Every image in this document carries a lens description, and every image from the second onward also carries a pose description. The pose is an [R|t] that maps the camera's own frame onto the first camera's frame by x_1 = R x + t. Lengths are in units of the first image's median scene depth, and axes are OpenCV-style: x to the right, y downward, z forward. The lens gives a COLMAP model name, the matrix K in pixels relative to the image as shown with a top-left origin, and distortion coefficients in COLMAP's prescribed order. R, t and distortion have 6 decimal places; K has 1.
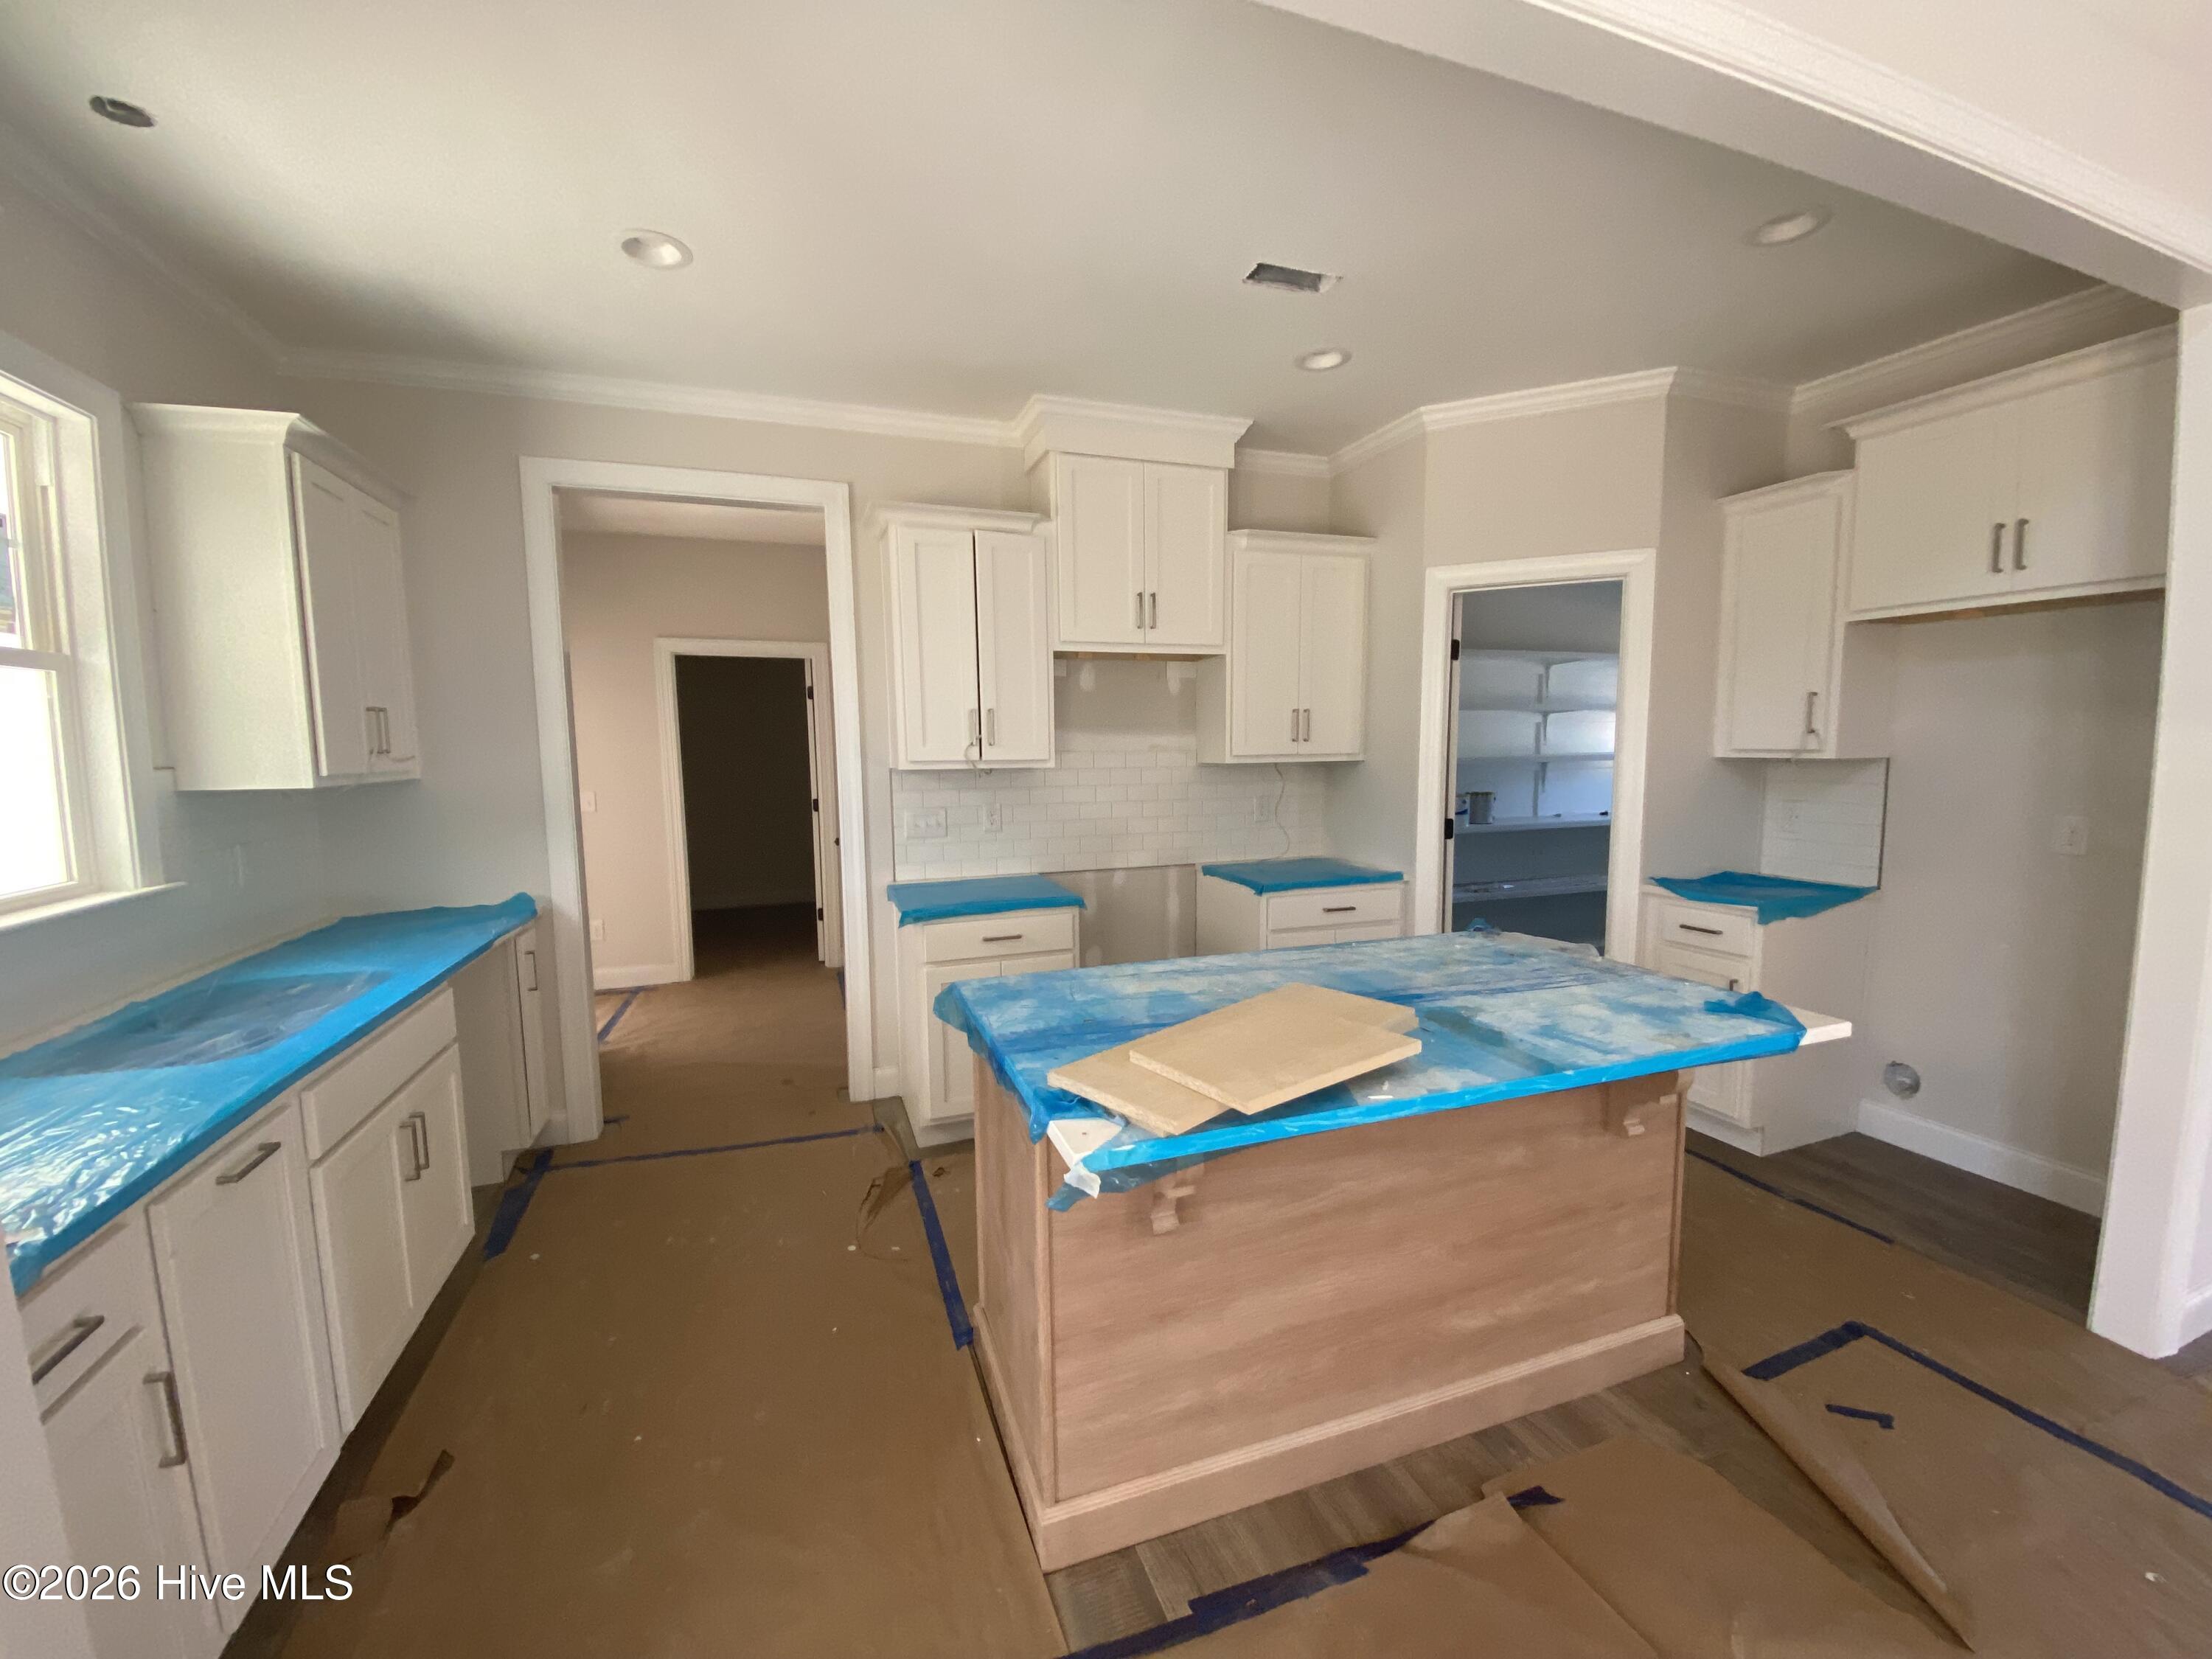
lens RADIAL K [[889.2, 0, 1103.5], [0, 889.2, 839.9], [0, 0, 1]] dist [0.028957, -0.022734]
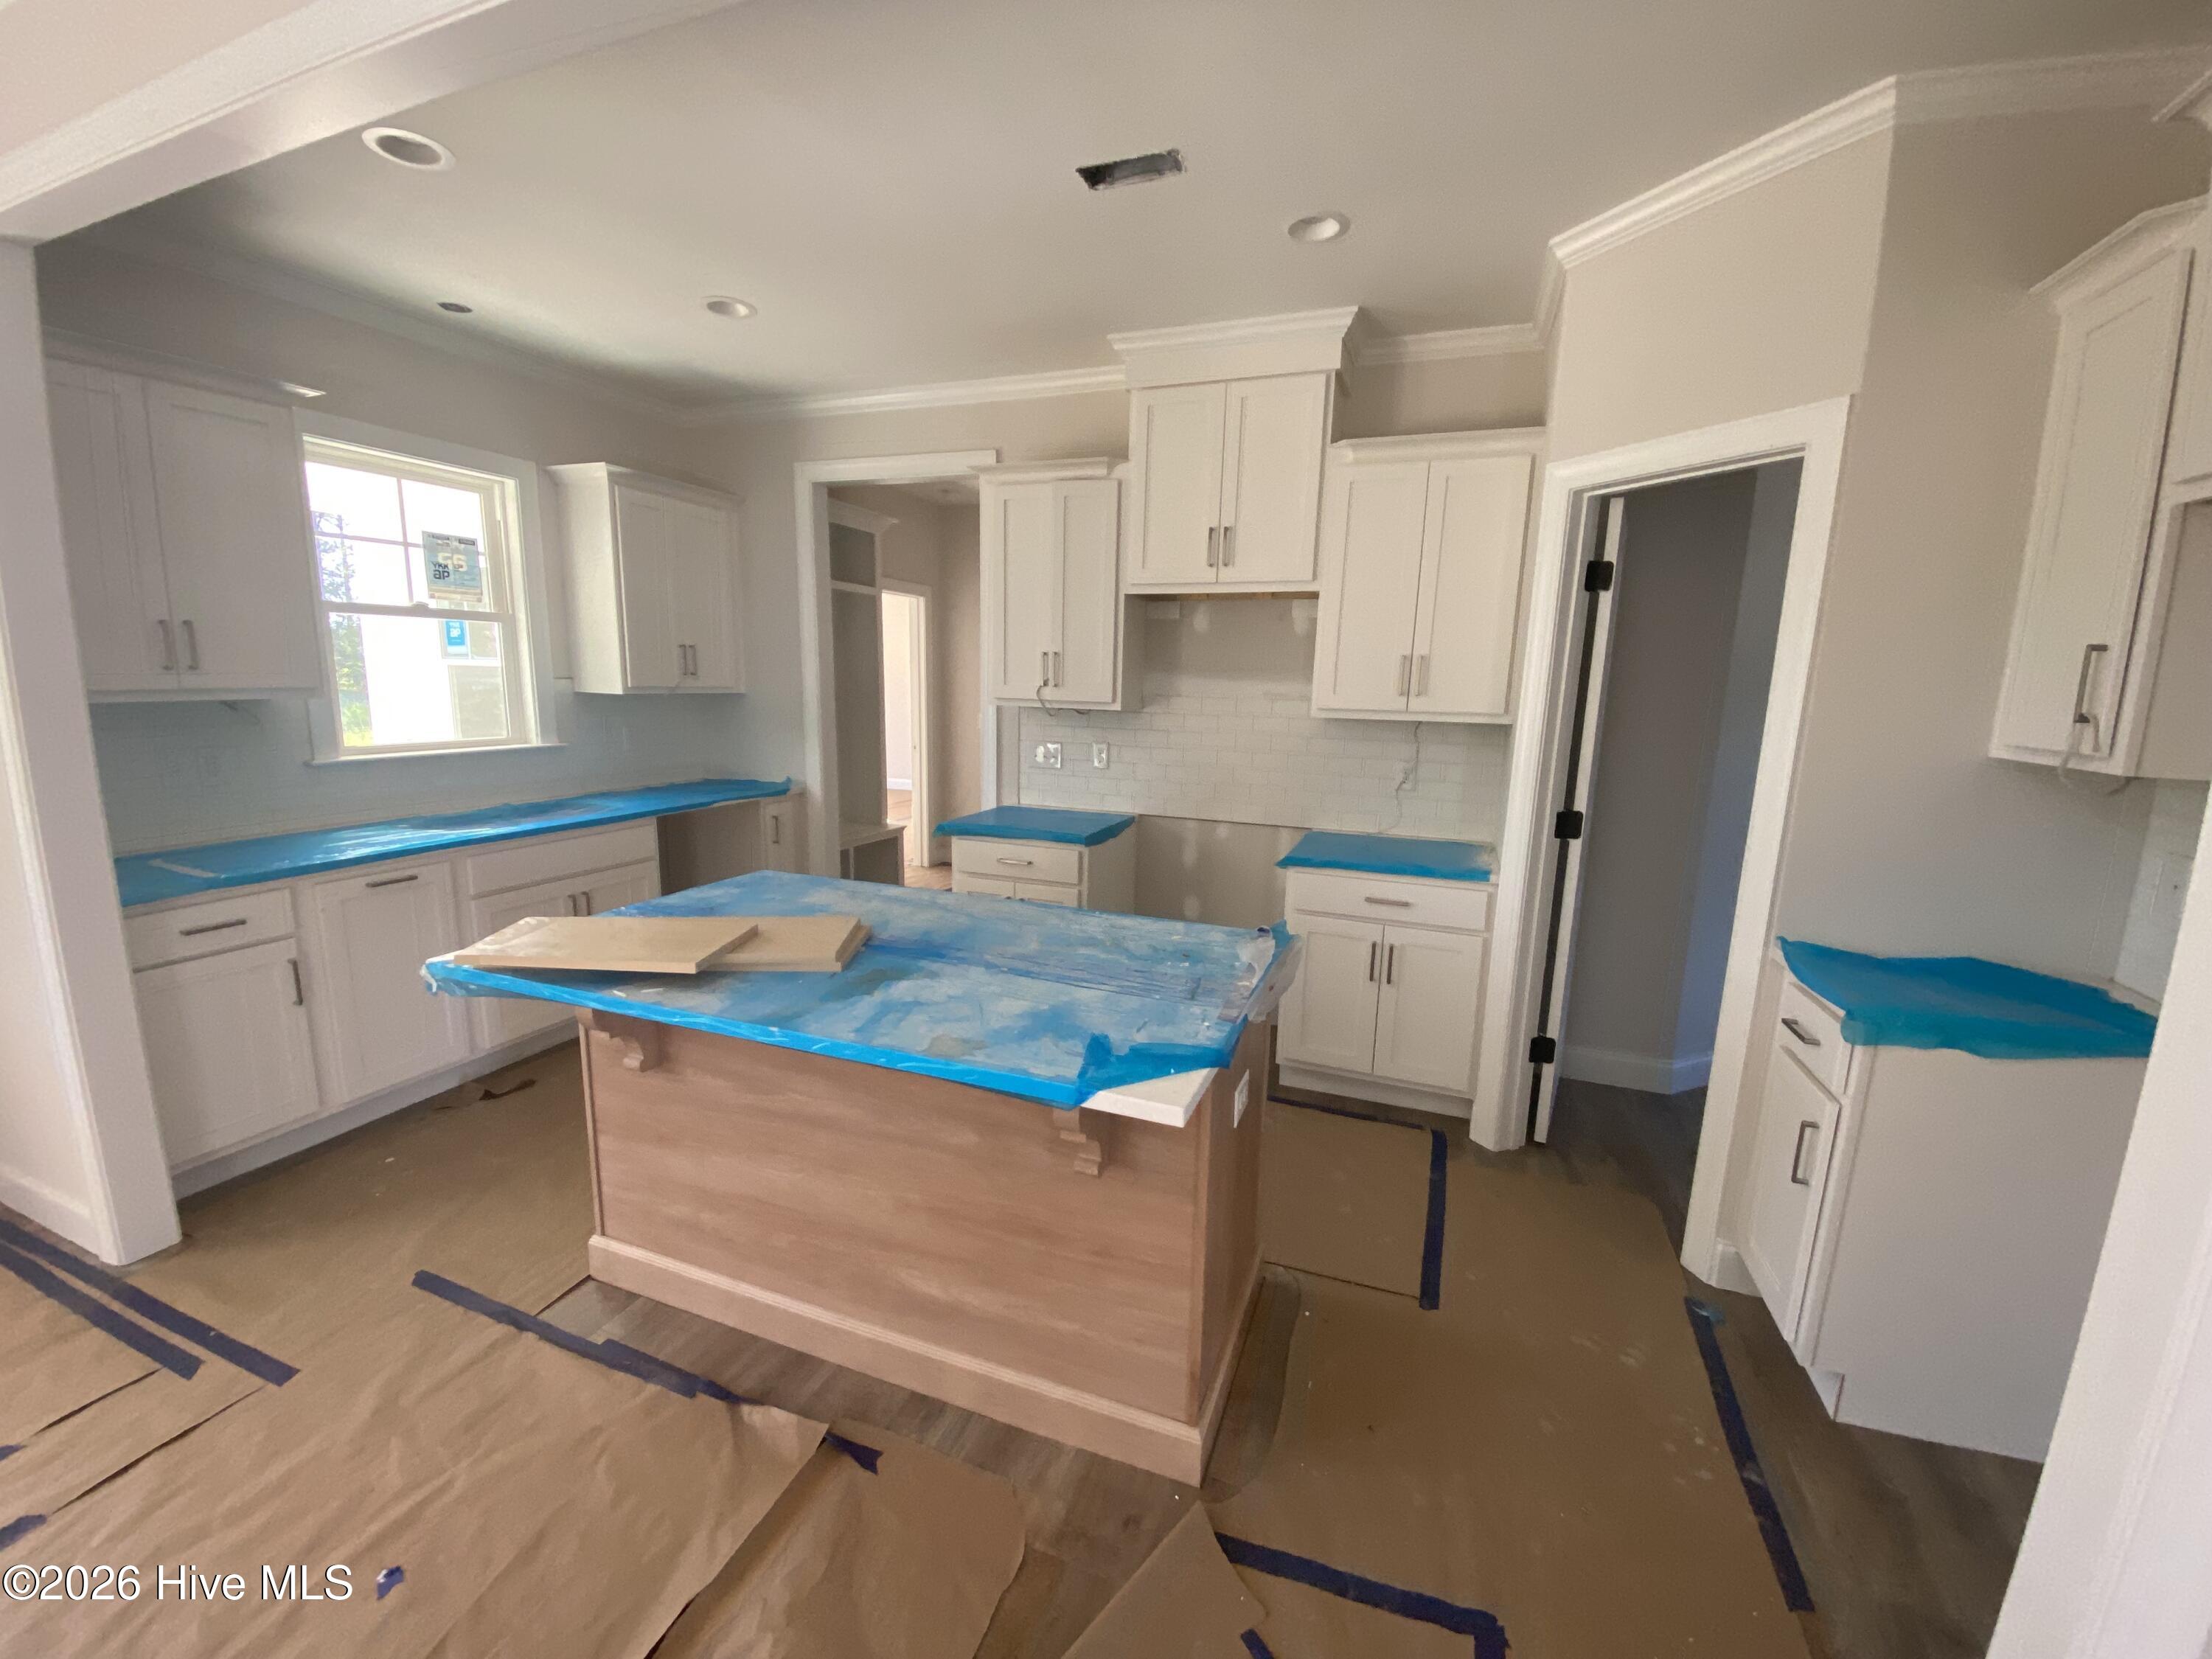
lens RADIAL K [[889.2, 0, 1103.5], [0, 889.2, 839.9], [0, 0, 1]] dist [0.028957, -0.022734]
pose [[0.759087, 0.148326, -0.633866, 0.723868], [-0.106046, 0.988865, 0.104400, -0.047184], [0.642294, -0.012030, 0.766364, 0.245449]]
